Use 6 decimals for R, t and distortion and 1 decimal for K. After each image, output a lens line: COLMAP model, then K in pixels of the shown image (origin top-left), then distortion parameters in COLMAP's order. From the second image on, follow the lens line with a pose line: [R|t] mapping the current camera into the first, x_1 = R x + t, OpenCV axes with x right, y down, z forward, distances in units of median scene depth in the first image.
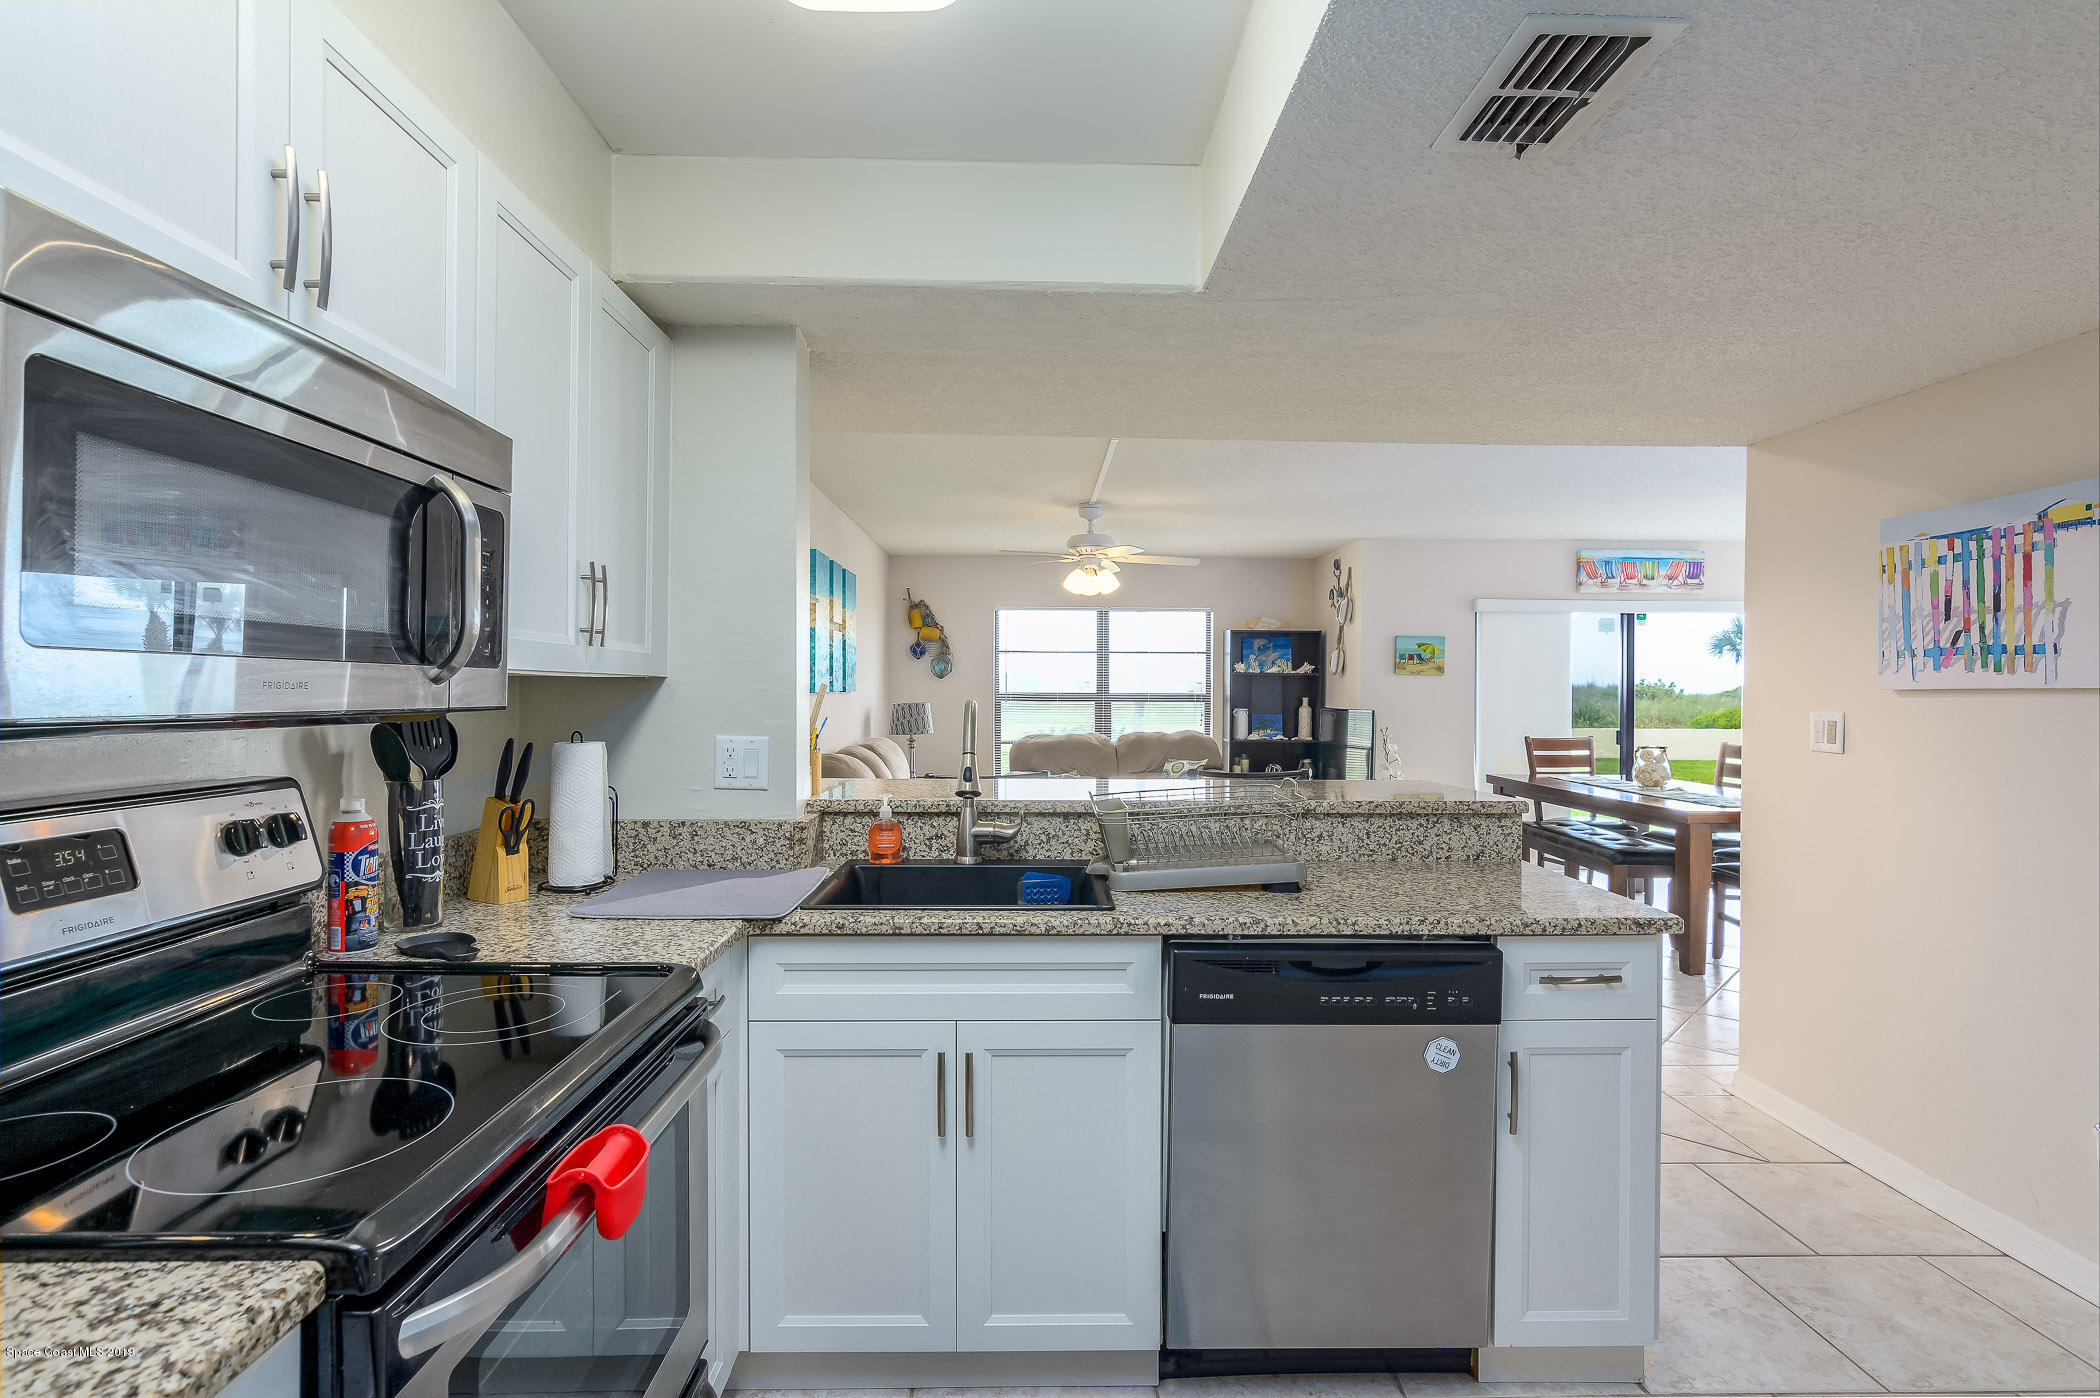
lens RADIAL K [[1102.6, 0, 1035.2], [0, 1102.6, 698.7], [0, 0, 1]] dist [-0.001426, 0.002613]
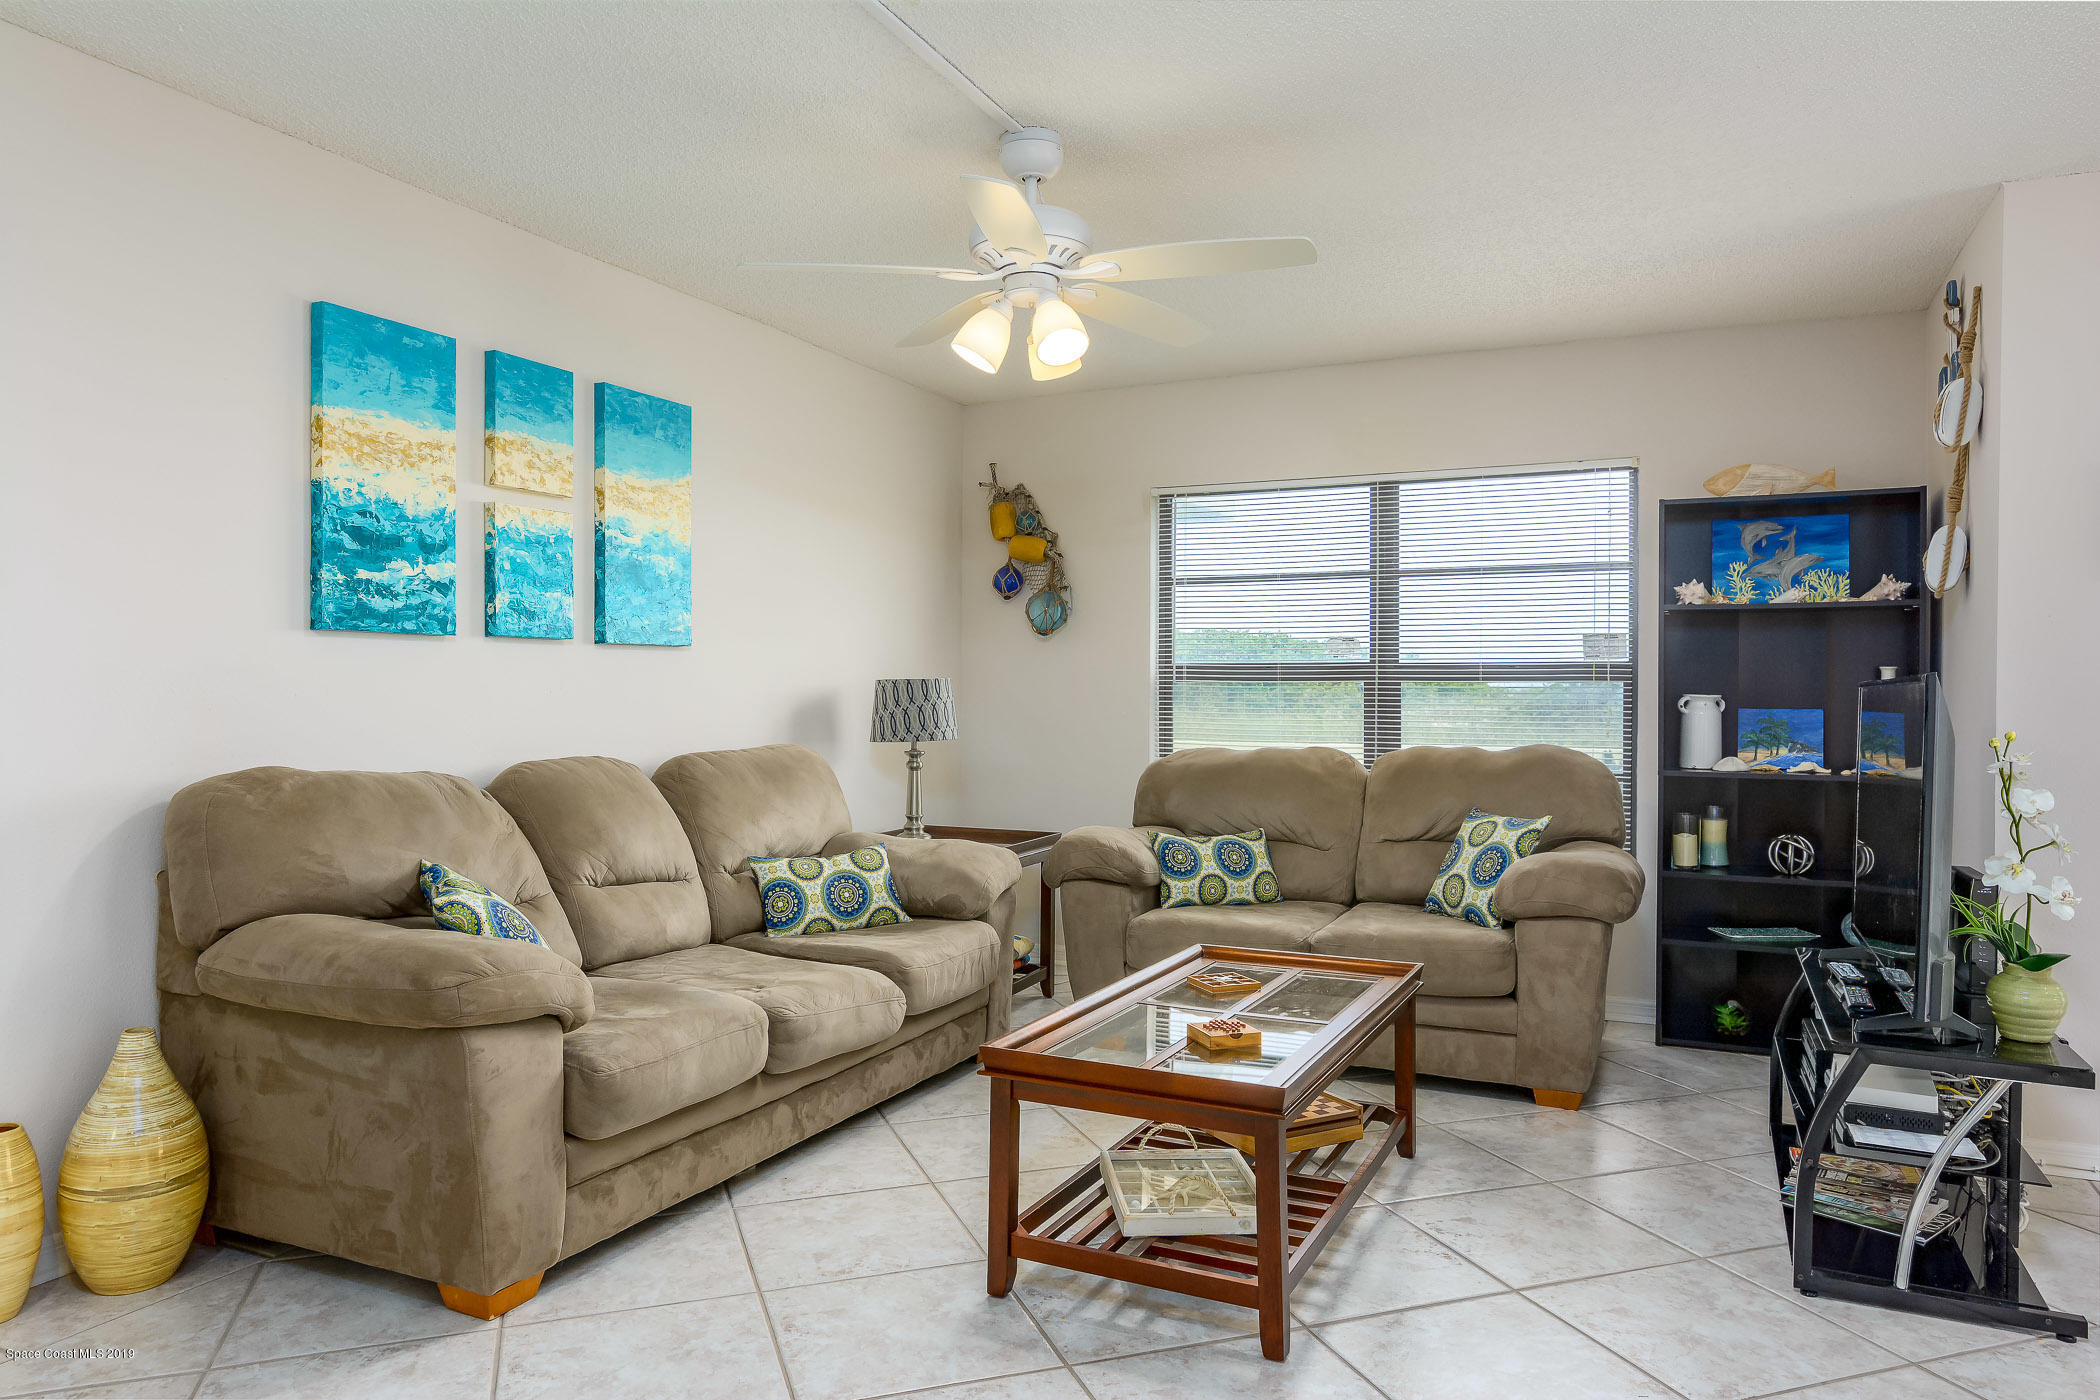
lens RADIAL K [[1390.2, 0, 1048.9], [0, 1390.2, 703.2], [0, 0, 1]] dist [0.007431, -0.000229]
pose [[0.889277, 0.001123, -0.457367, 0.207852], [-0.004711, 0.999966, -0.006703, 0.016970], [0.457344, 0.008115, 0.889253, 0.432550]]
